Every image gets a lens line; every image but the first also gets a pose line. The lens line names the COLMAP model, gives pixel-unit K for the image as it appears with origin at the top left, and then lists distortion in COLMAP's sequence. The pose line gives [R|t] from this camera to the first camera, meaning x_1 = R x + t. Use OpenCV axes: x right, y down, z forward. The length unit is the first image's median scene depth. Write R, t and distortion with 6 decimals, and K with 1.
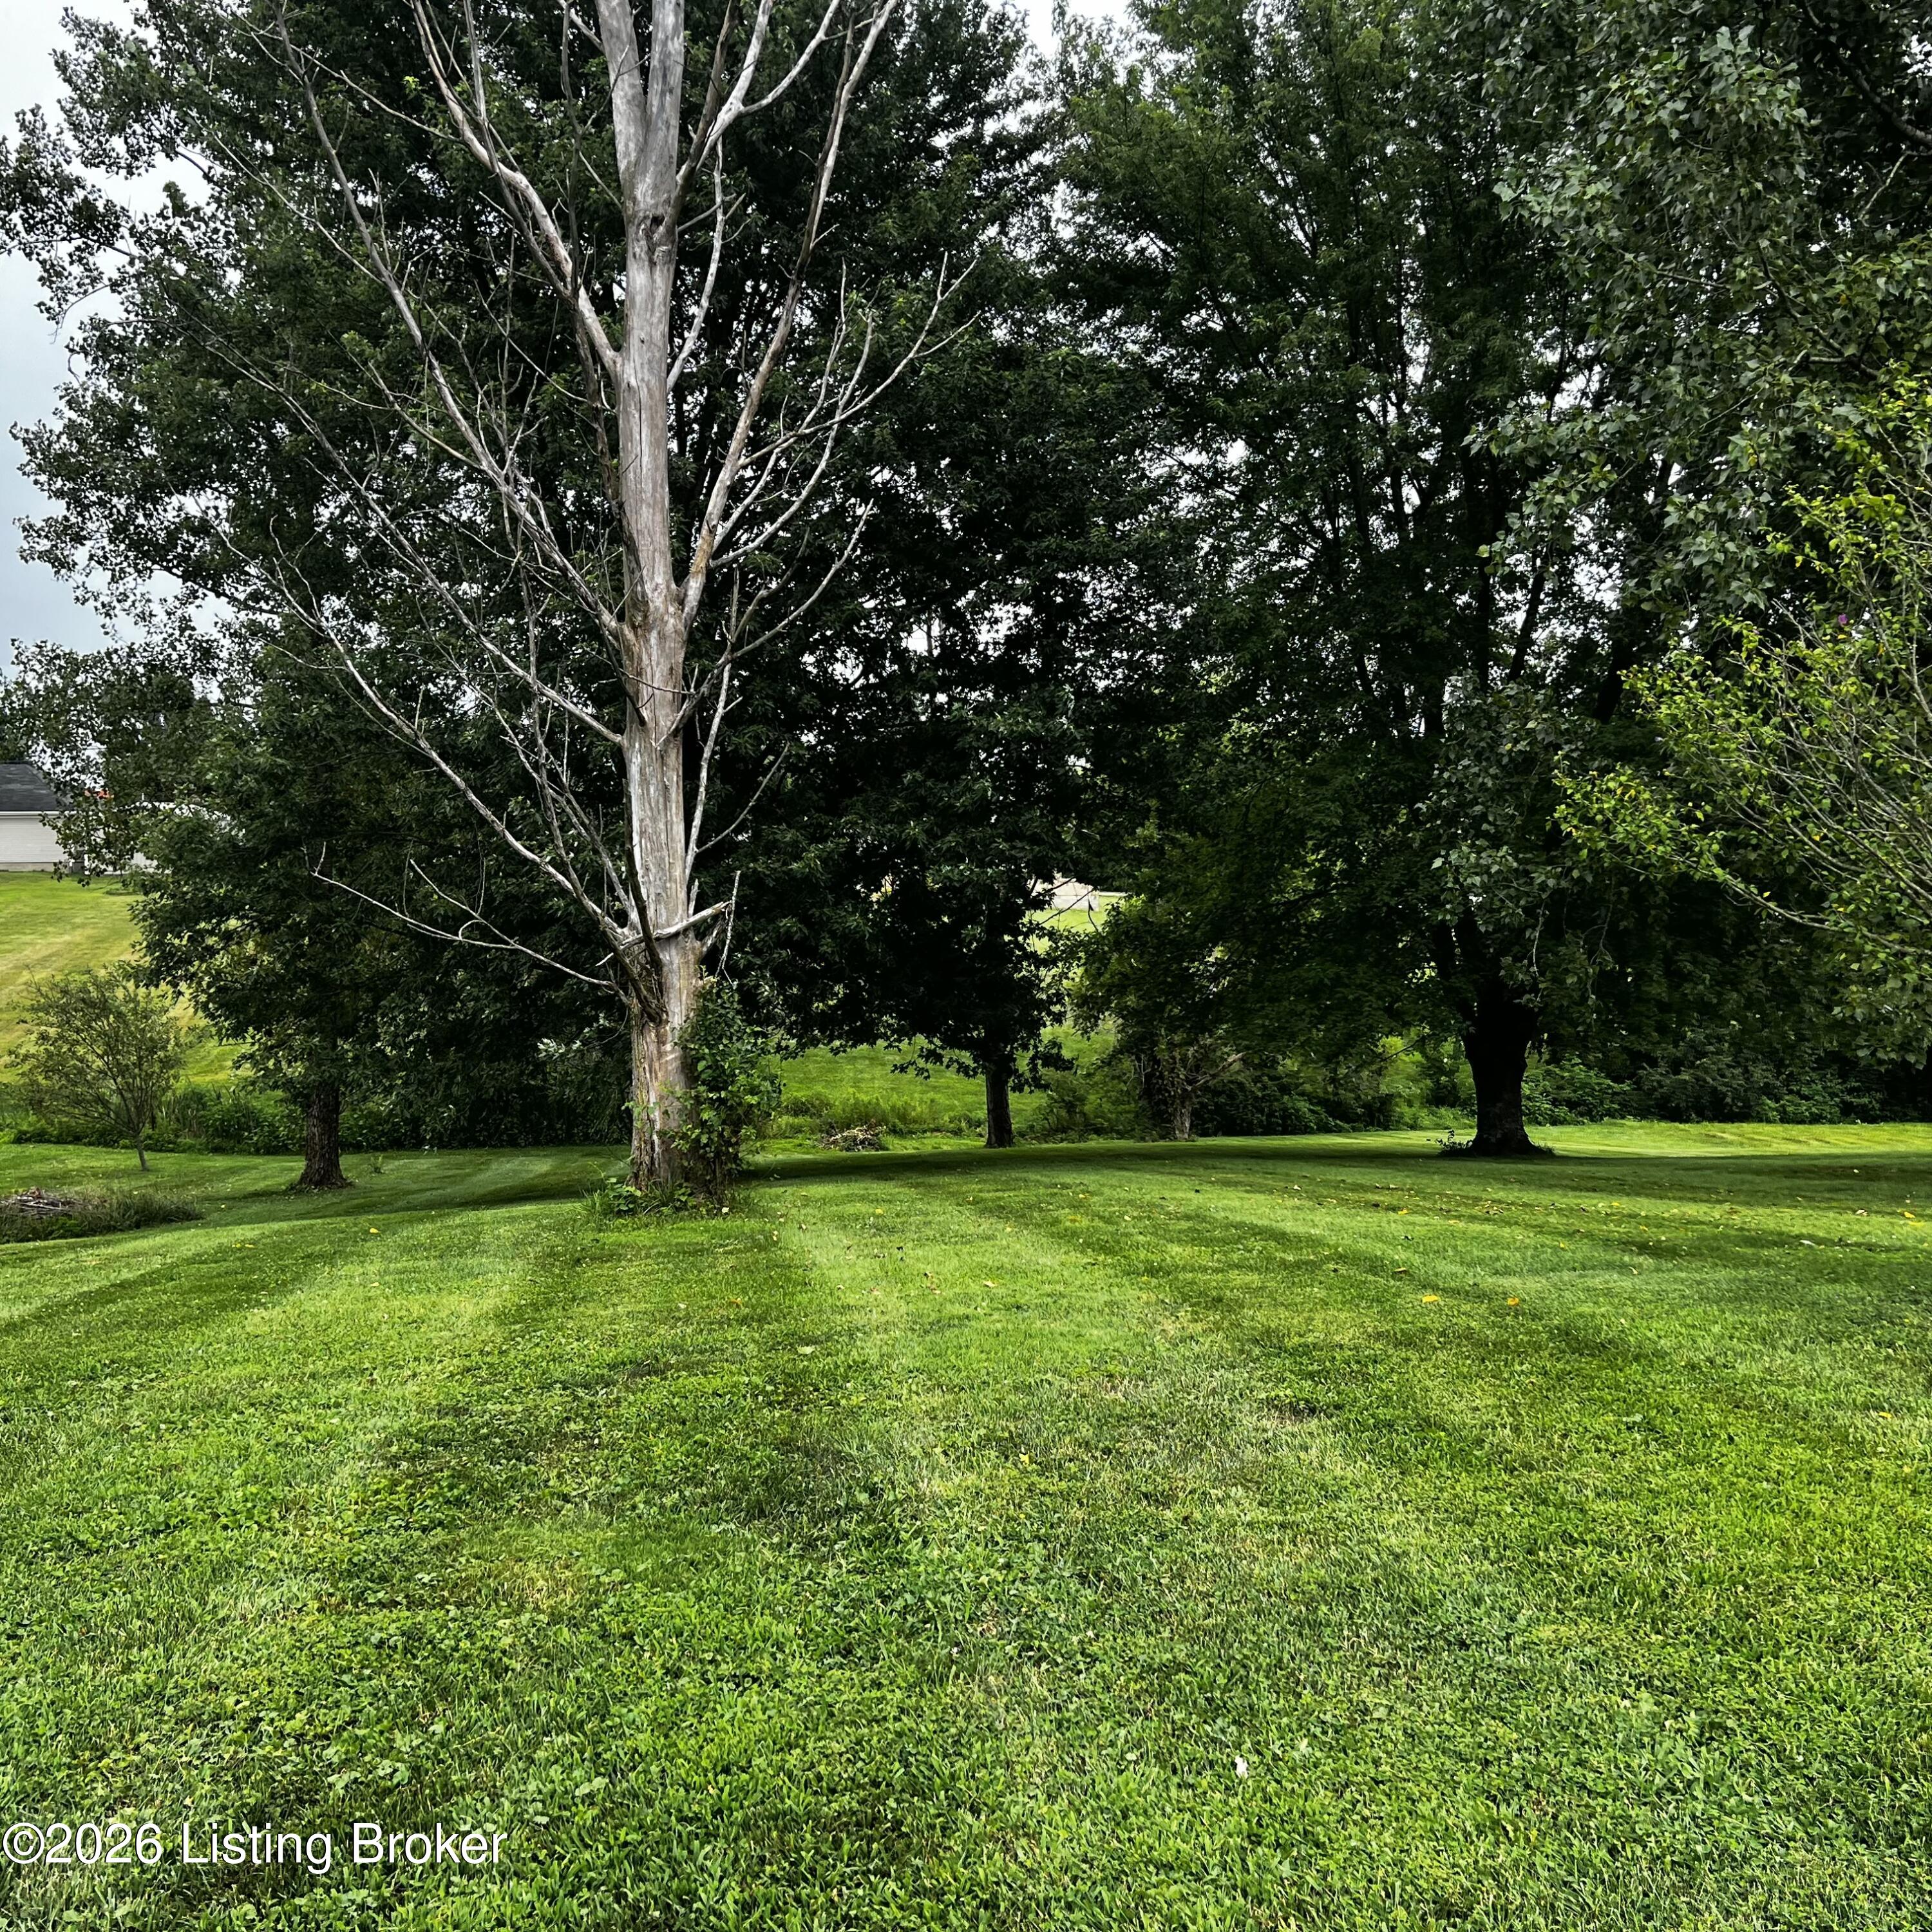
lens RADIAL K [[1925.4, 0, 993.0], [0, 1925.4, 967.0], [0, 0, 1]] dist [0.115333, -0.271935]
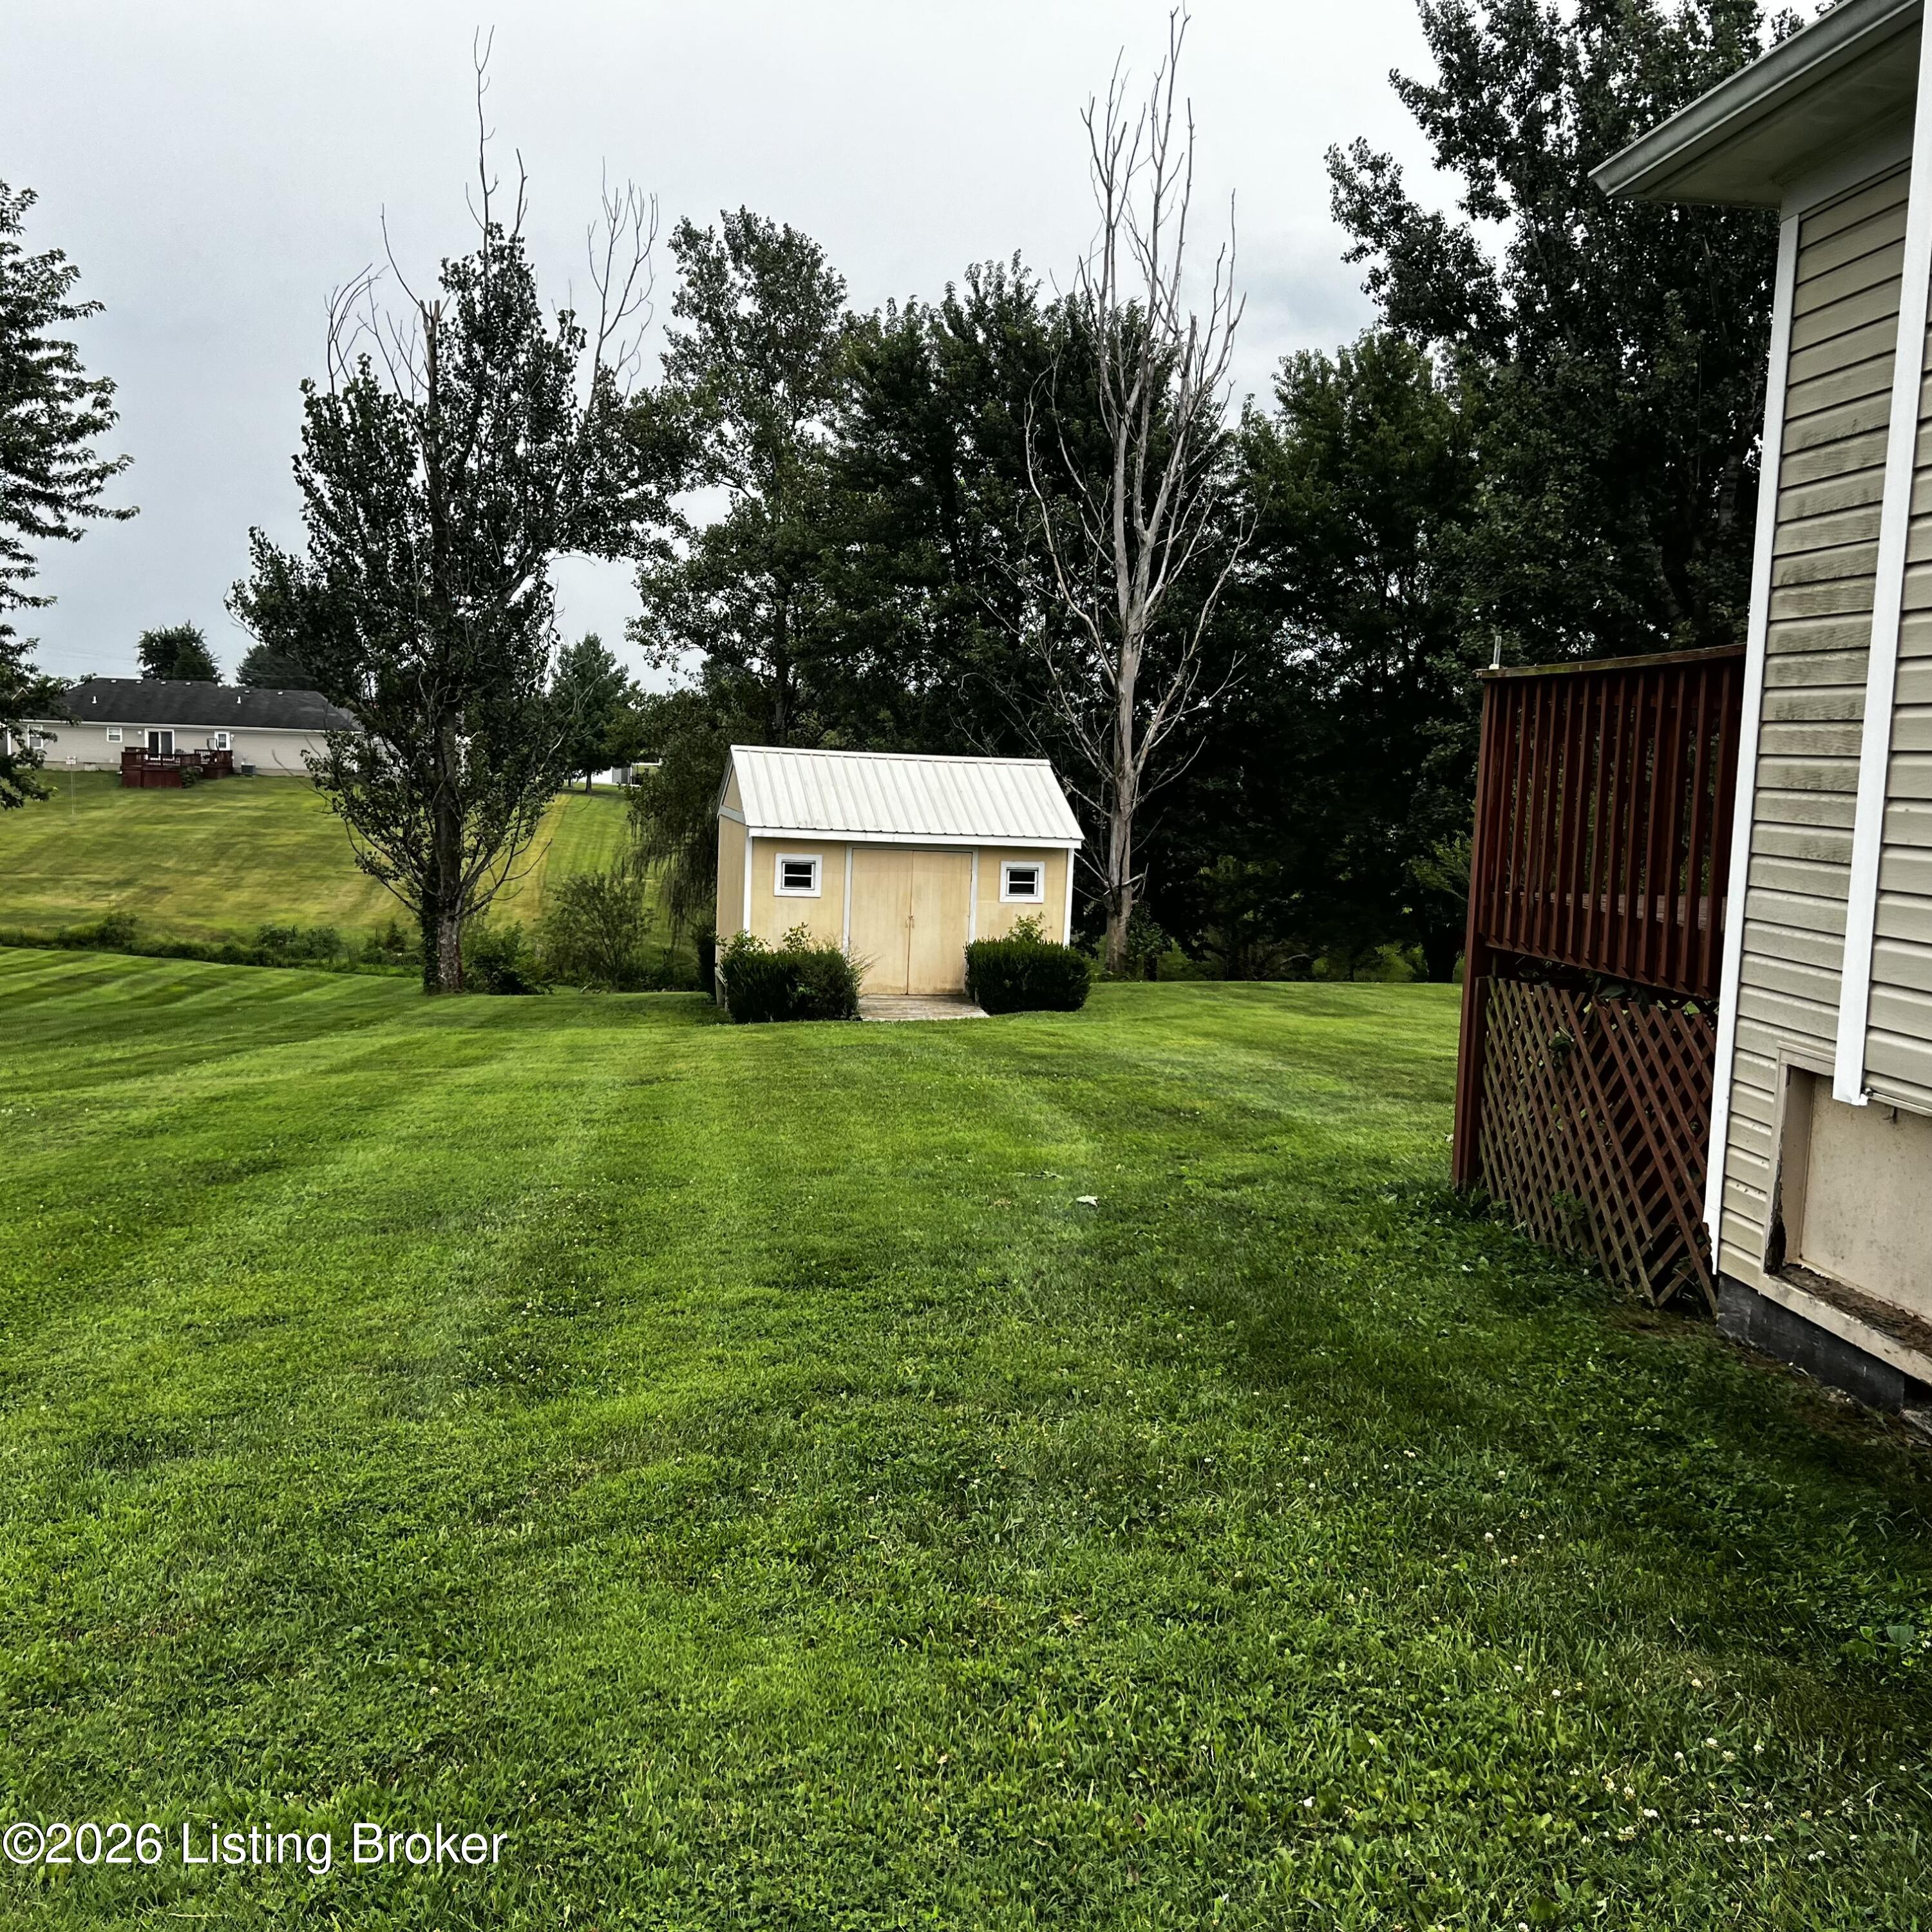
lens RADIAL K [[2181.0, 0, 966.0], [0, 2181.0, 966.0], [0, 0, 1]] dist [0.130409, -0.345722]
pose [[0.998965, 0.045491, -0.000401, -0.218664], [-0.045442, 0.998237, 0.038169, -0.005286], [0.002137, -0.038112, 0.999271, -1.235060]]
